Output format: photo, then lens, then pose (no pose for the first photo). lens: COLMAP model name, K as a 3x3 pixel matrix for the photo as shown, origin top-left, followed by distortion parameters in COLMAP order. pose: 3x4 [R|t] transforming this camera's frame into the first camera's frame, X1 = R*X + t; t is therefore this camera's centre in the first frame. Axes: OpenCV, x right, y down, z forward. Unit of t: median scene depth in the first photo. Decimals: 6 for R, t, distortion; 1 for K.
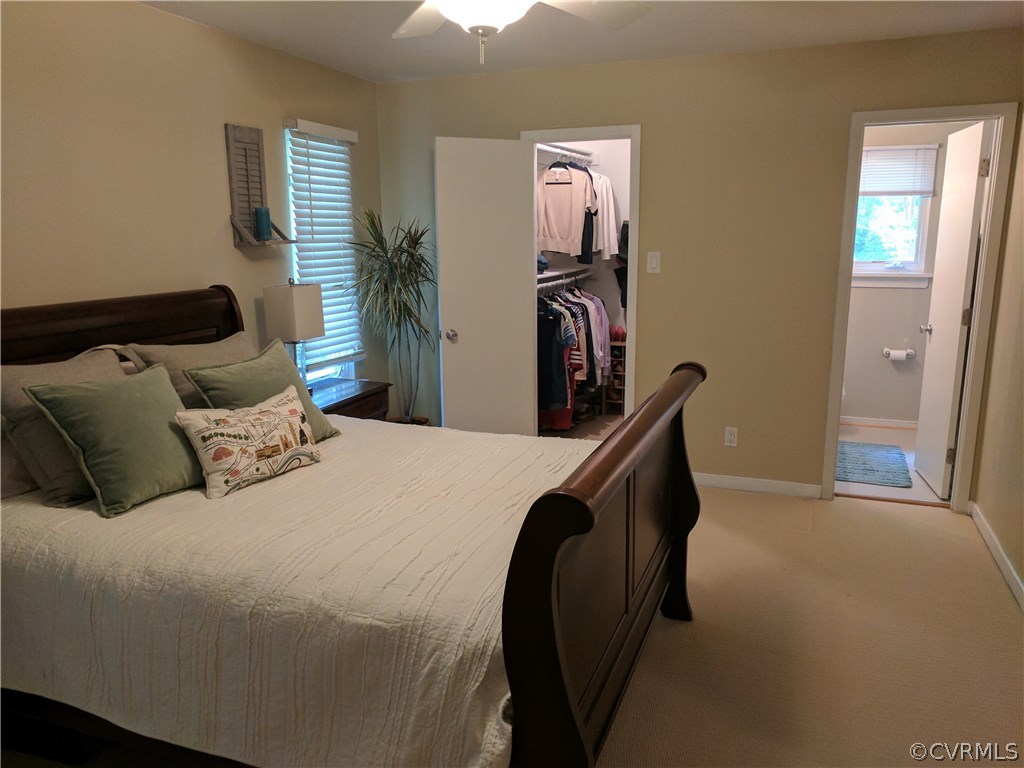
lens RADIAL K [[752.0, 0, 512.0], [0, 752.0, 384.0], [0, 0, 1]] dist [-0.025206, 0.002973]
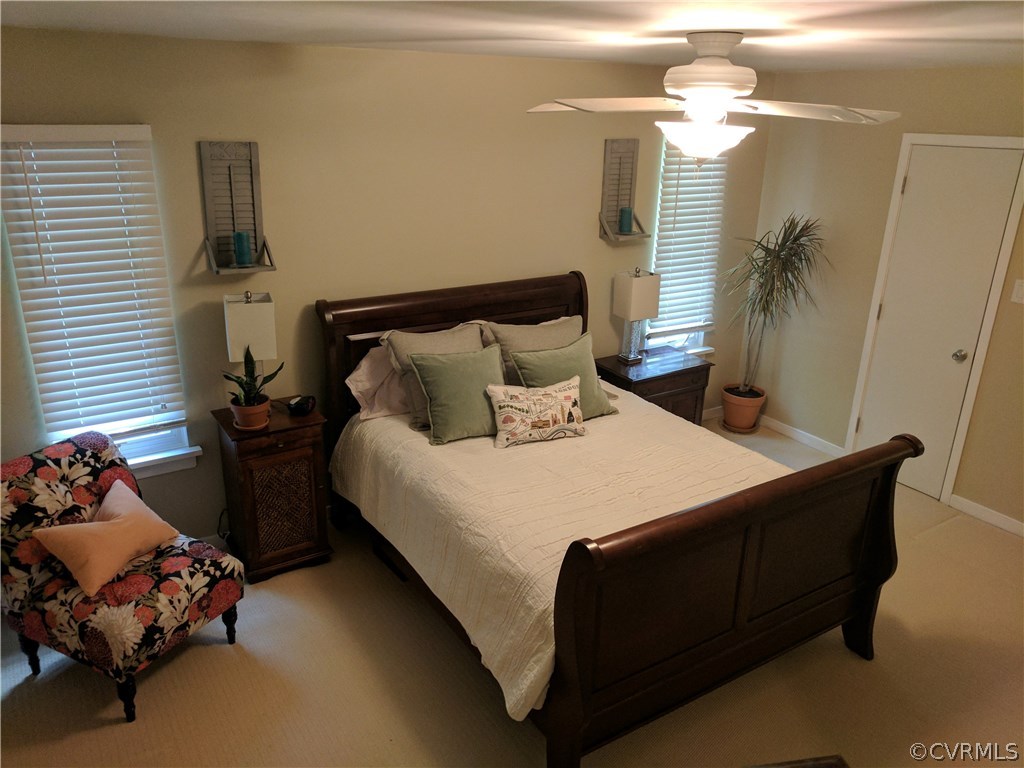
lens RADIAL K [[752.0, 0, 512.0], [0, 752.0, 384.0], [0, 0, 1]] dist [-0.025206, 0.002973]
pose [[0.793379, 0.231126, -0.563144, 0.414550], [-0.143940, 0.970110, 0.195365, -0.251855], [0.591465, -0.073940, 0.802933, -0.174665]]
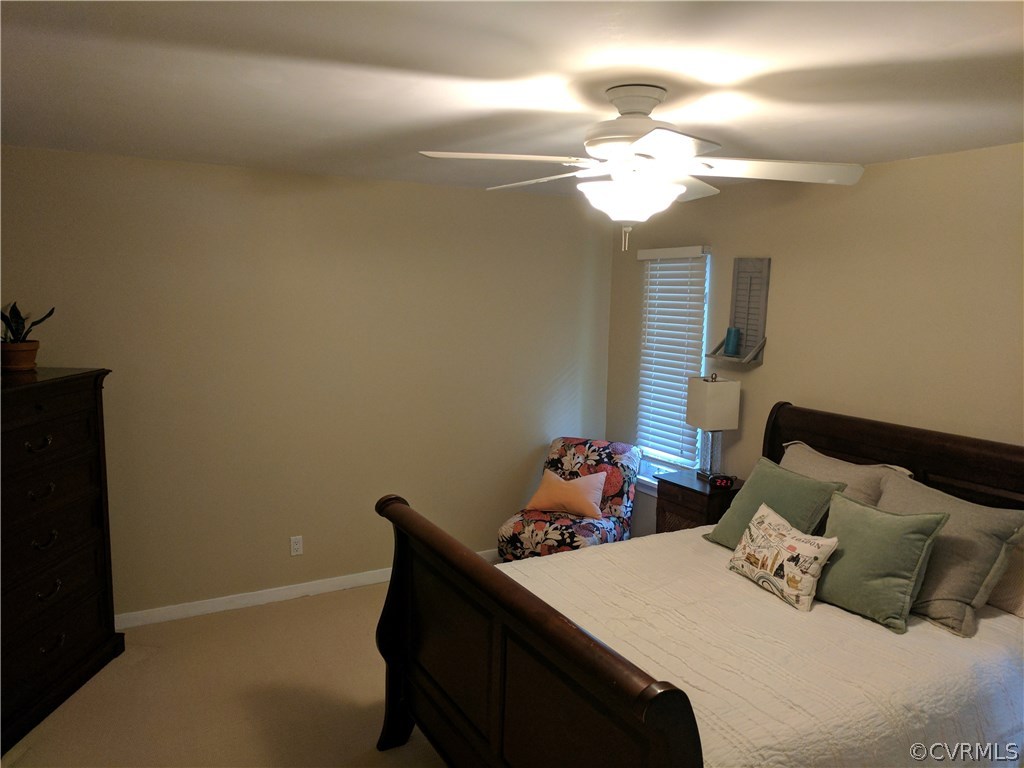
lens RADIAL K [[752.0, 0, 512.0], [0, 752.0, 384.0], [0, 0, 1]] dist [-0.025206, 0.002973]
pose [[-0.642574, 0.088412, -0.761105, 0.784361], [-0.169078, 0.952474, 0.253388, -0.403453], [0.747336, 0.291507, -0.597087, 1.319379]]
